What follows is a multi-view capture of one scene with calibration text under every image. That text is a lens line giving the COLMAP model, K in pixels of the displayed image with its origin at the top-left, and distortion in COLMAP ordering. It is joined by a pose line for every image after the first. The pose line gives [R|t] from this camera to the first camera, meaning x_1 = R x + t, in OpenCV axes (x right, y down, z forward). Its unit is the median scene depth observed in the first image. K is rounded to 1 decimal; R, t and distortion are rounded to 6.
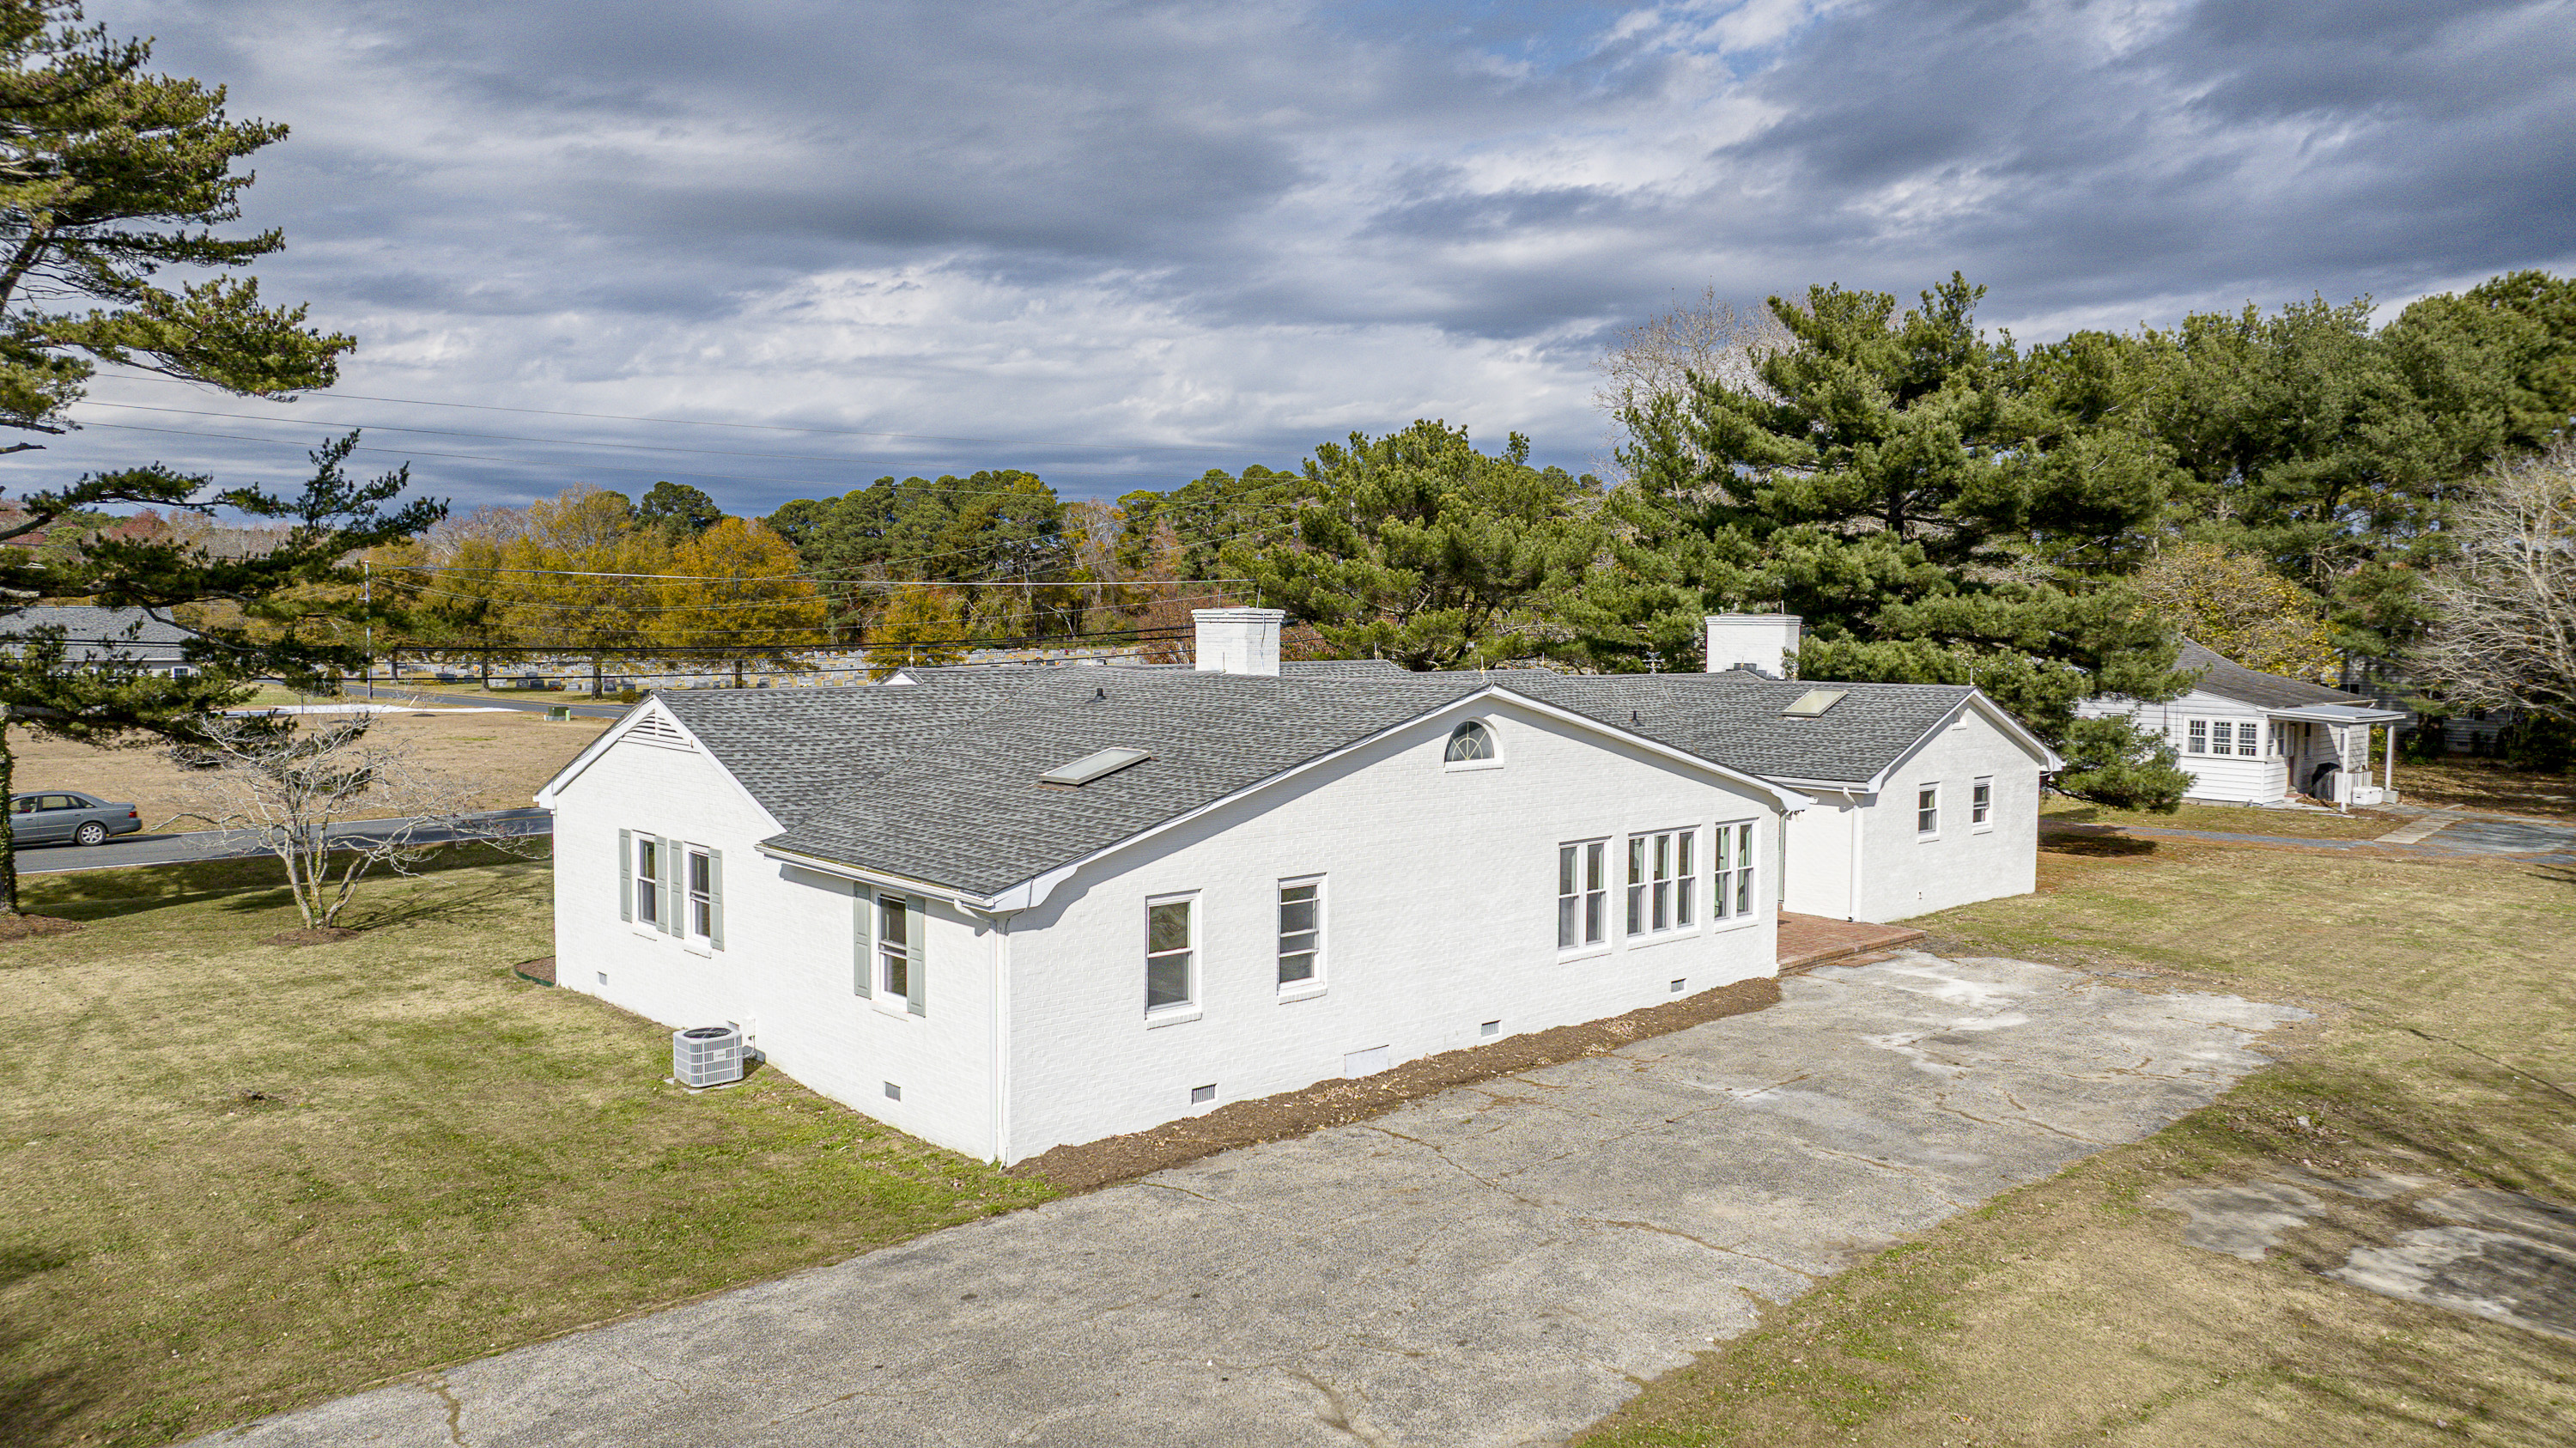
lens RADIAL K [[1808.3, 0, 1288.0], [0, 1808.3, 724.0], [0, 0, 1]] dist [-0.001995, 0.002885]
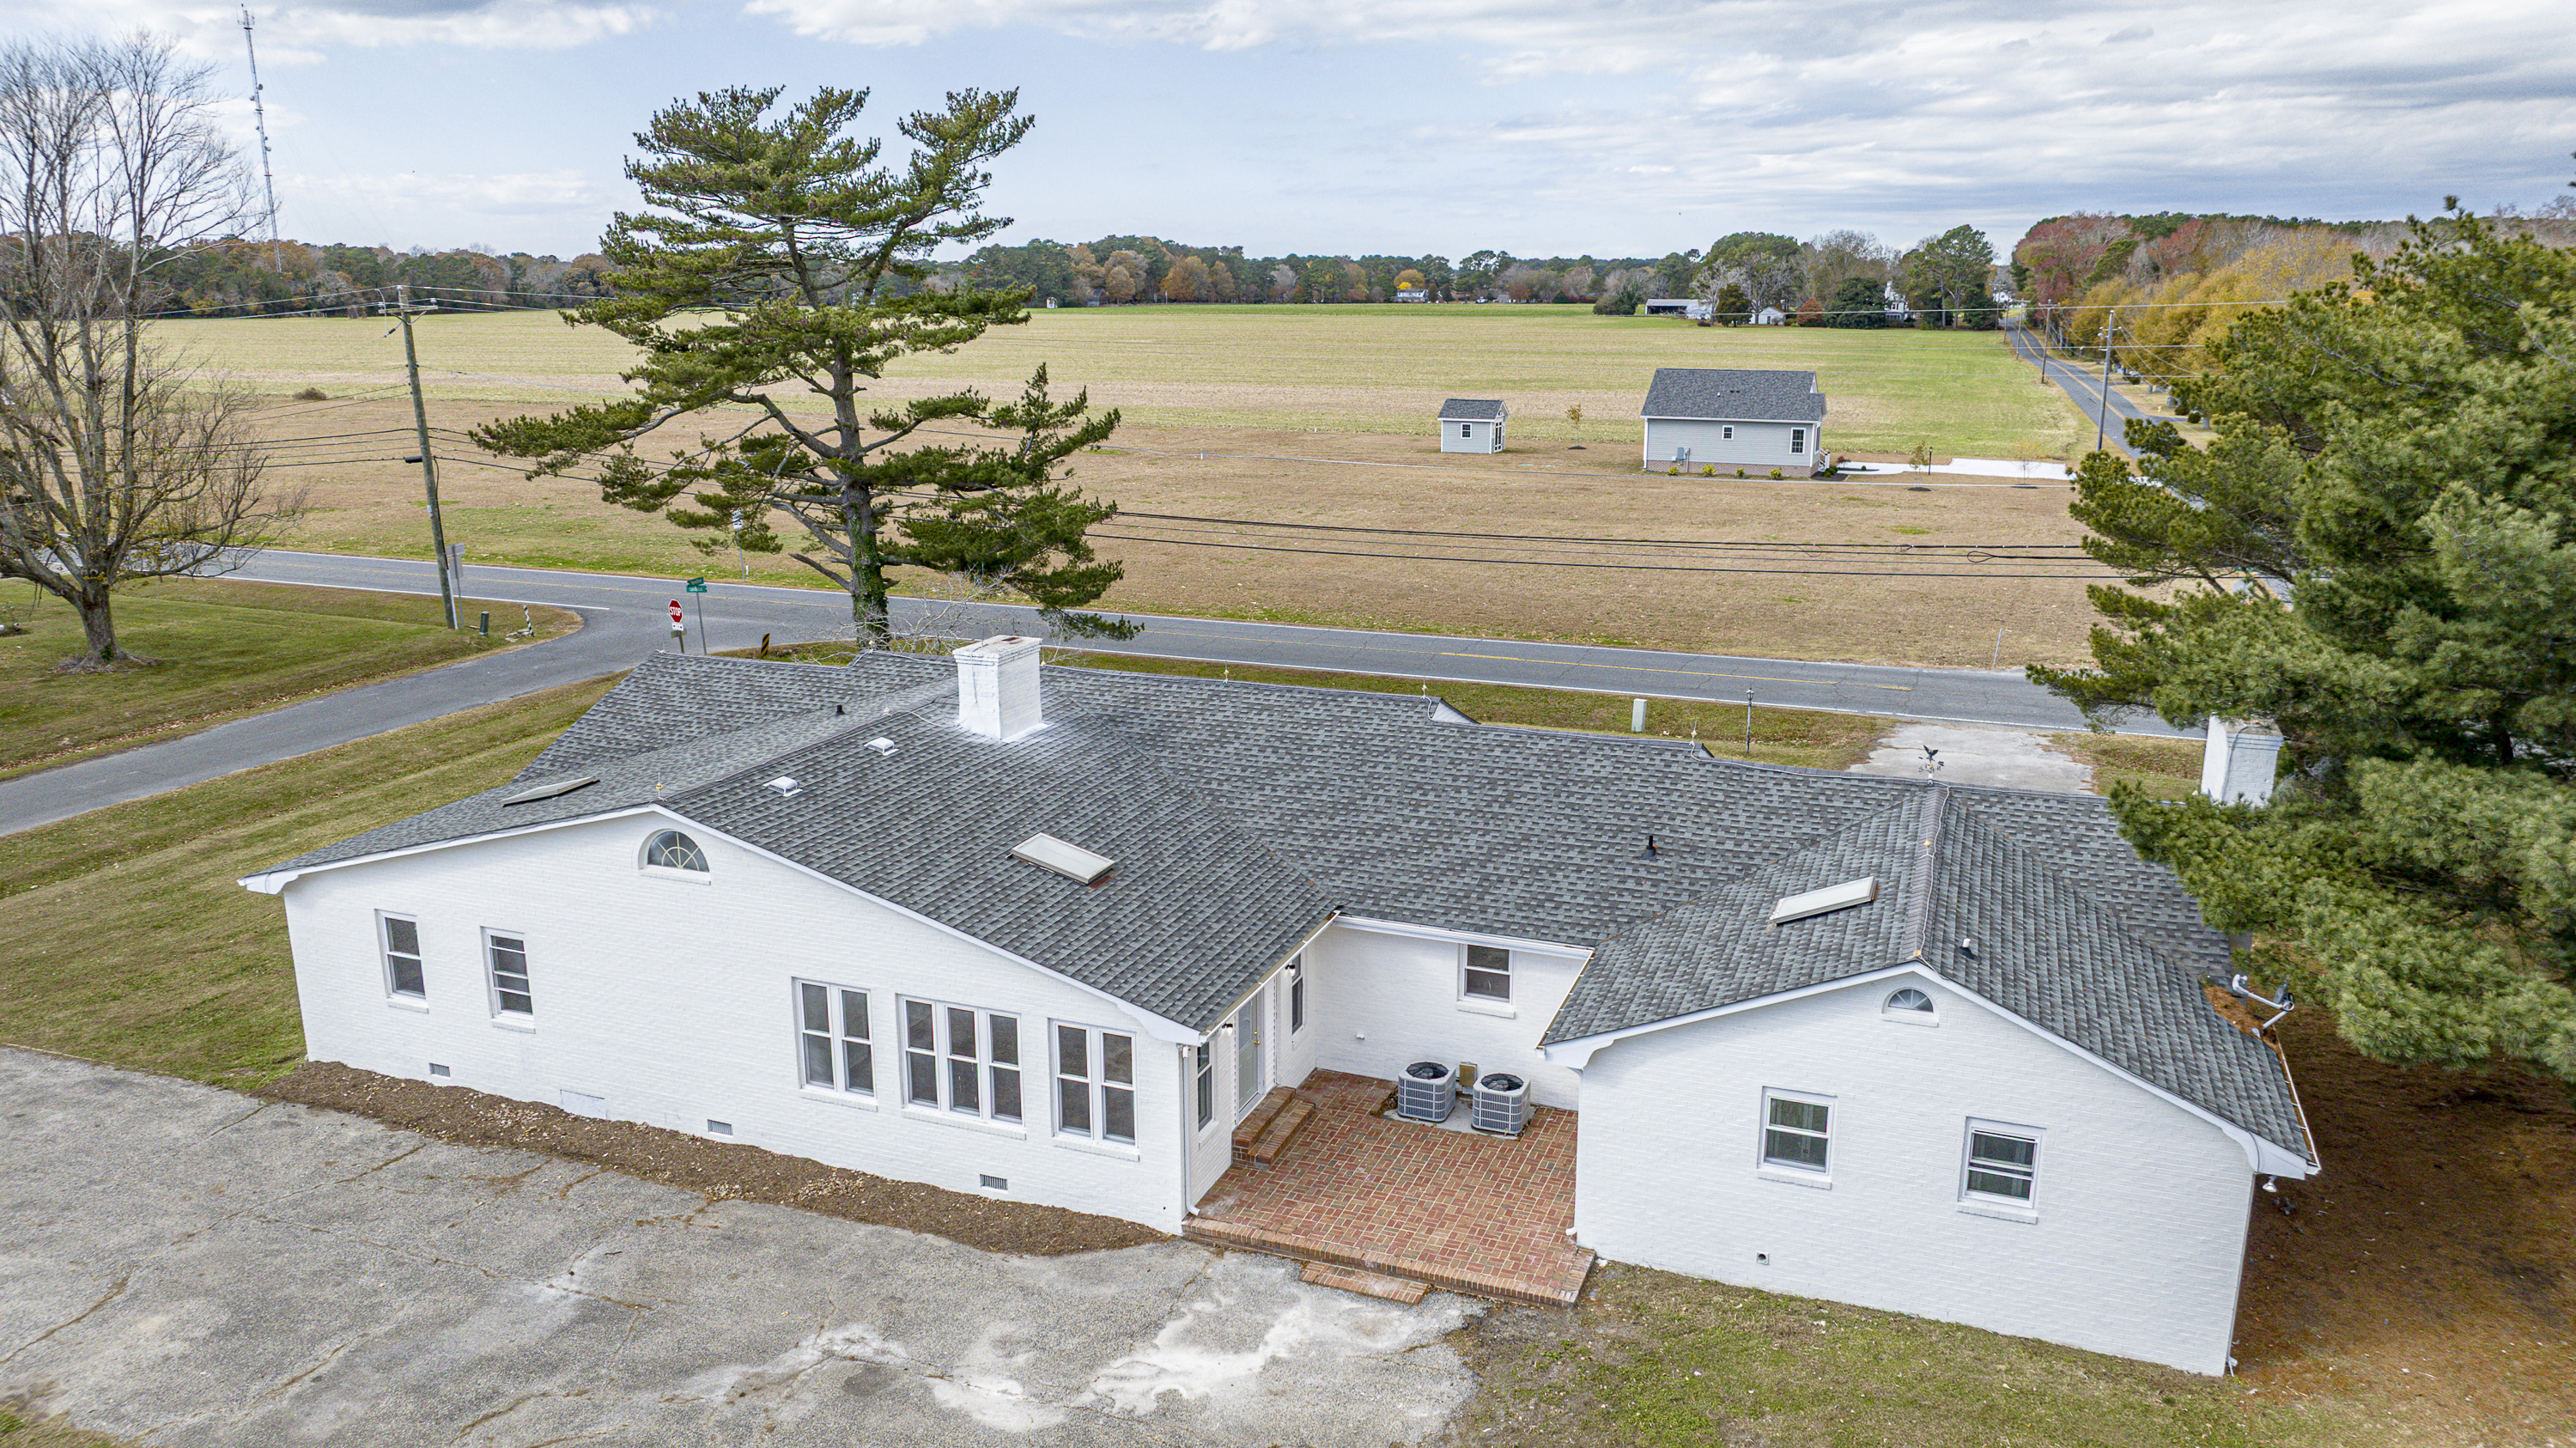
lens RADIAL K [[1785.9, 0, 1288.0], [0, 1785.9, 803.9], [0, 0, 1]] dist [-0.009973, 0.000335]
pose [[0.447225, 0.245738, -0.860001, 1.025096], [-0.054396, 0.967210, 0.248084, -0.261096], [0.892766, -0.064169, 0.445928, 0.813773]]
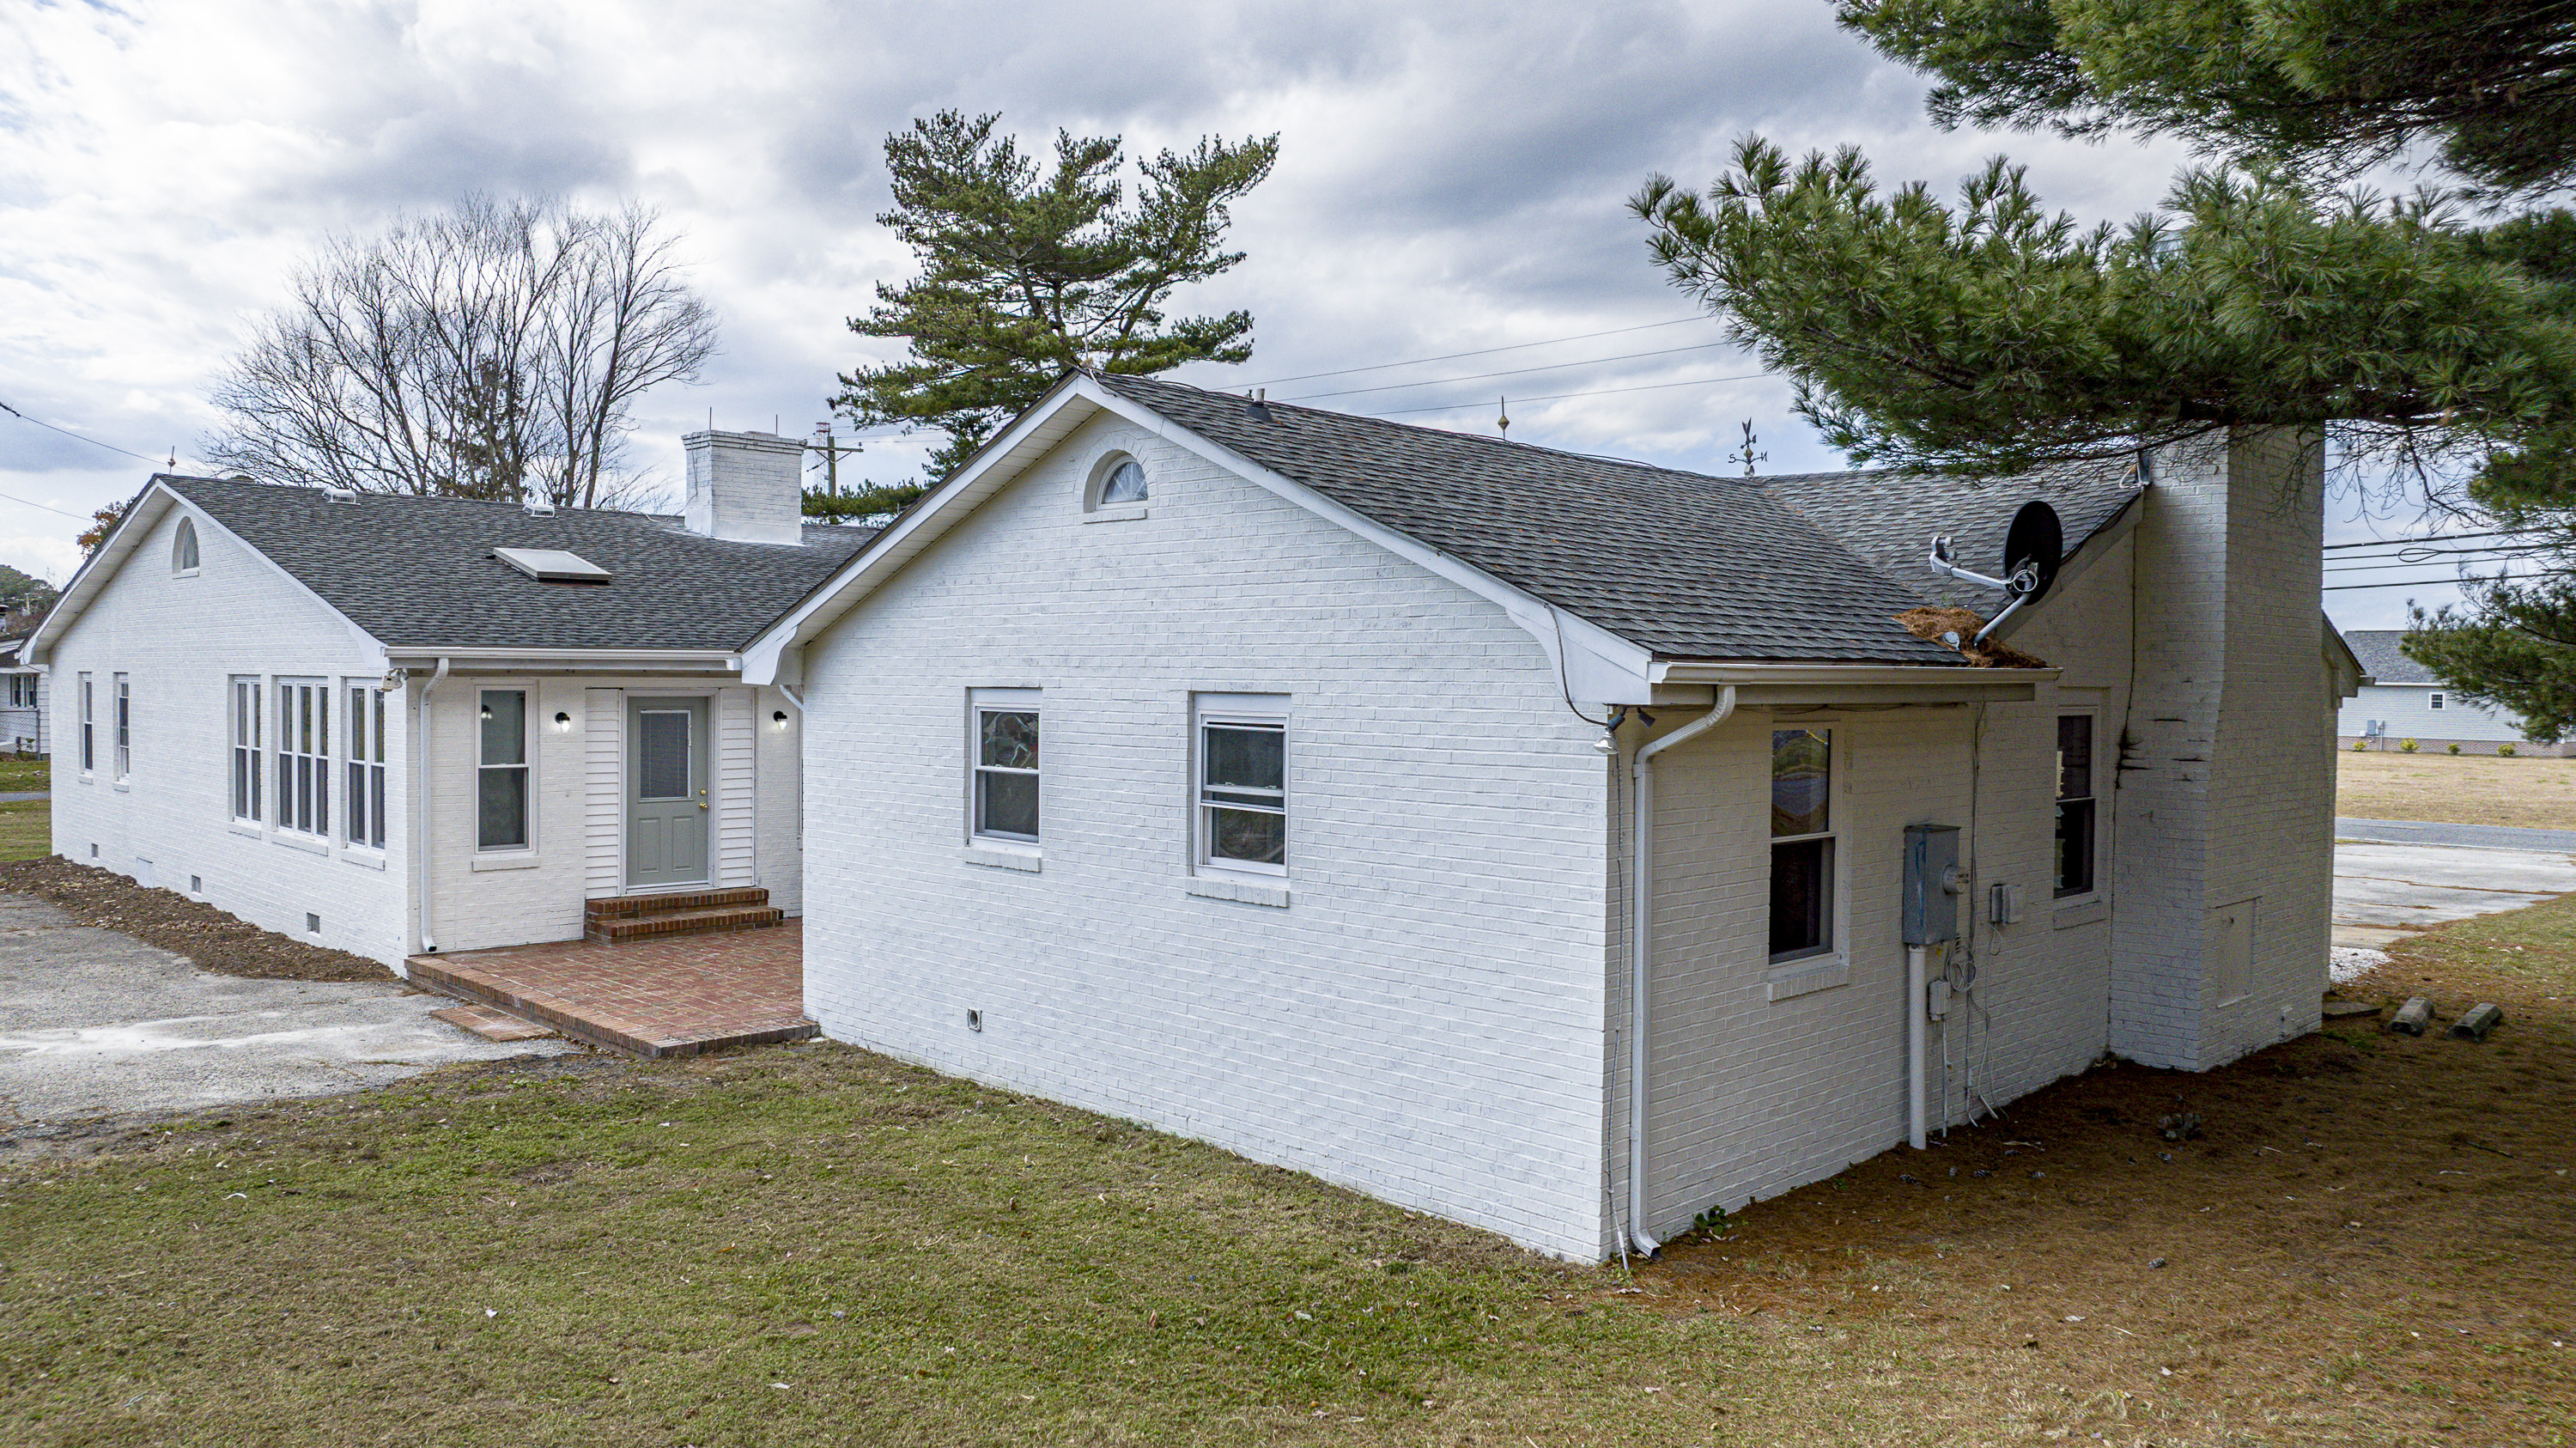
lens RADIAL K [[1785.9, 0, 1288.0], [0, 1785.9, 803.9], [0, 0, 1]] dist [-0.009973, 0.000335]
pose [[0.042528, 0.068215, -0.996764, 0.923747], [-0.073282, 0.995192, 0.064981, 0.038656], [0.996404, 0.070282, 0.047323, 1.408843]]
